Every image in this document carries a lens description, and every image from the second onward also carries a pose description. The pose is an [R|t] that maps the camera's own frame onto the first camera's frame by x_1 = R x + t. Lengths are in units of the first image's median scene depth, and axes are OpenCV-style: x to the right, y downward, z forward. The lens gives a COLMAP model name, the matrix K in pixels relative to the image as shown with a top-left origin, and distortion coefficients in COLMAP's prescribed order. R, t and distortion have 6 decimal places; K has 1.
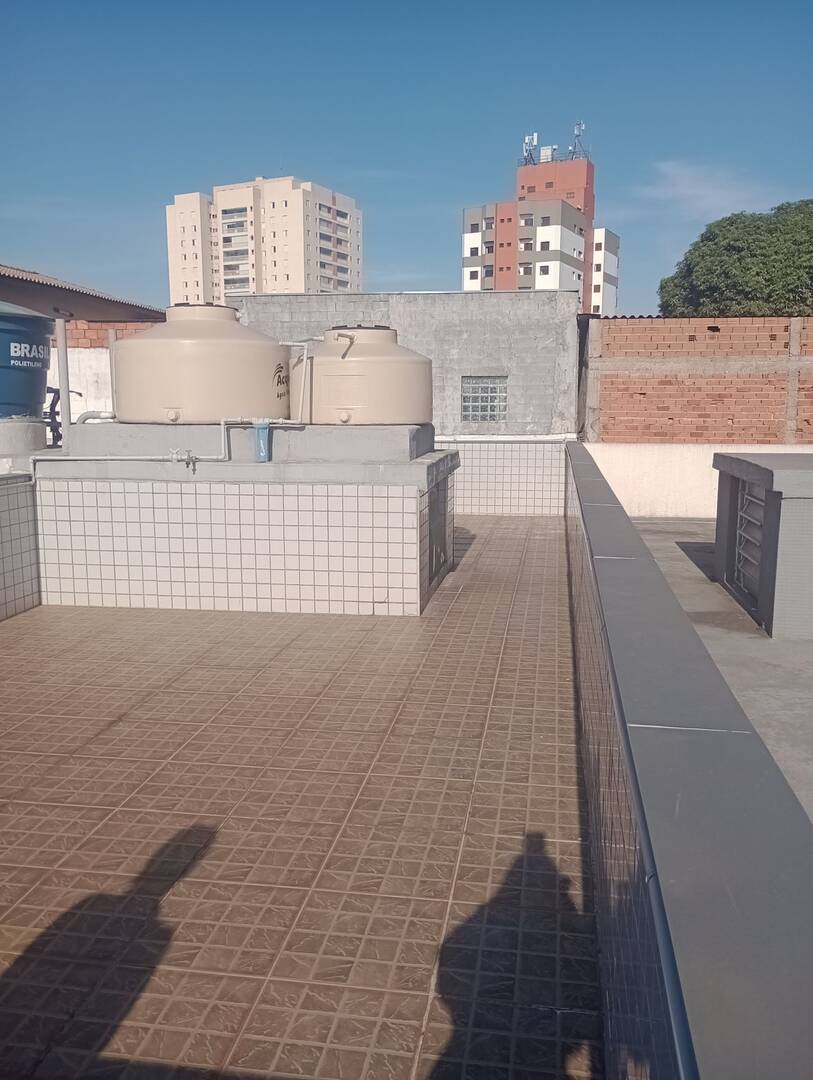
lens RADIAL K [[882.5, 0, 406.5], [0, 882.5, 540.0], [0, 0, 1]] dist [0.054881, -0.056039]
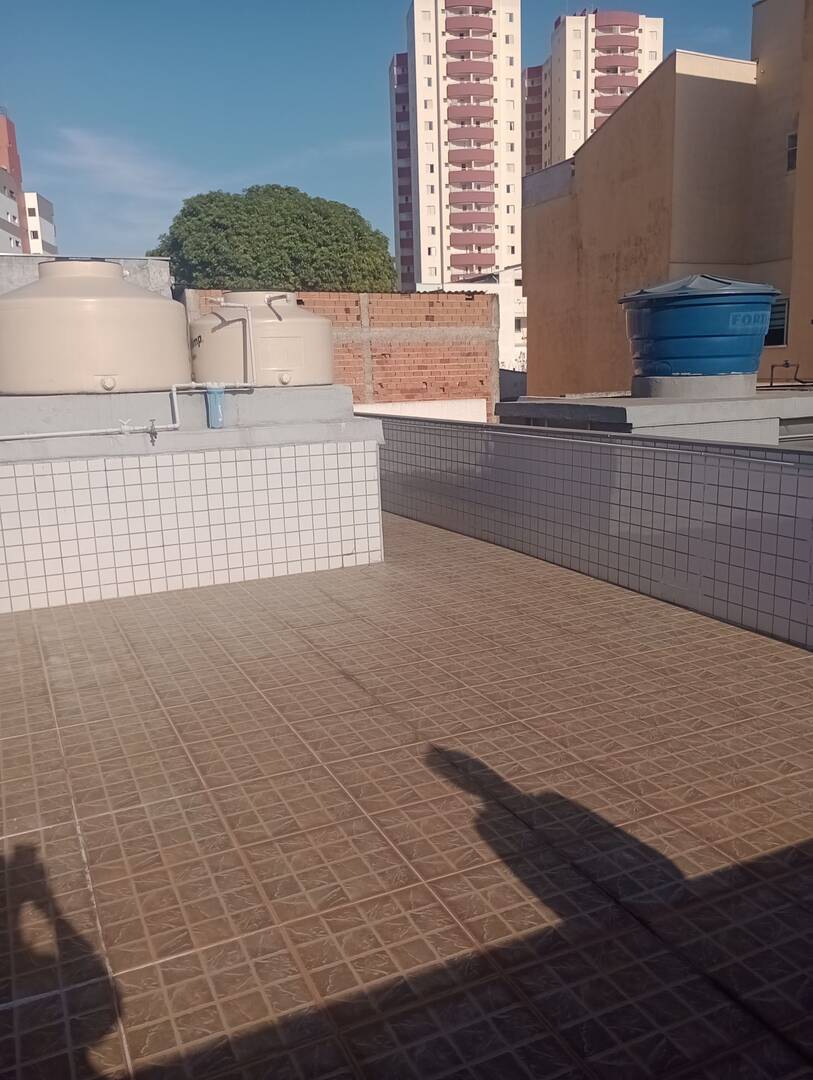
lens RADIAL K [[882.5, 0, 406.5], [0, 882.5, 540.0], [0, 0, 1]] dist [0.054881, -0.056039]
pose [[0.829651, -0.132060, 0.542439, -0.539200], [0.117218, 0.991168, 0.062023, -0.003149], [-0.545839, 0.012126, 0.837802, 0.081111]]
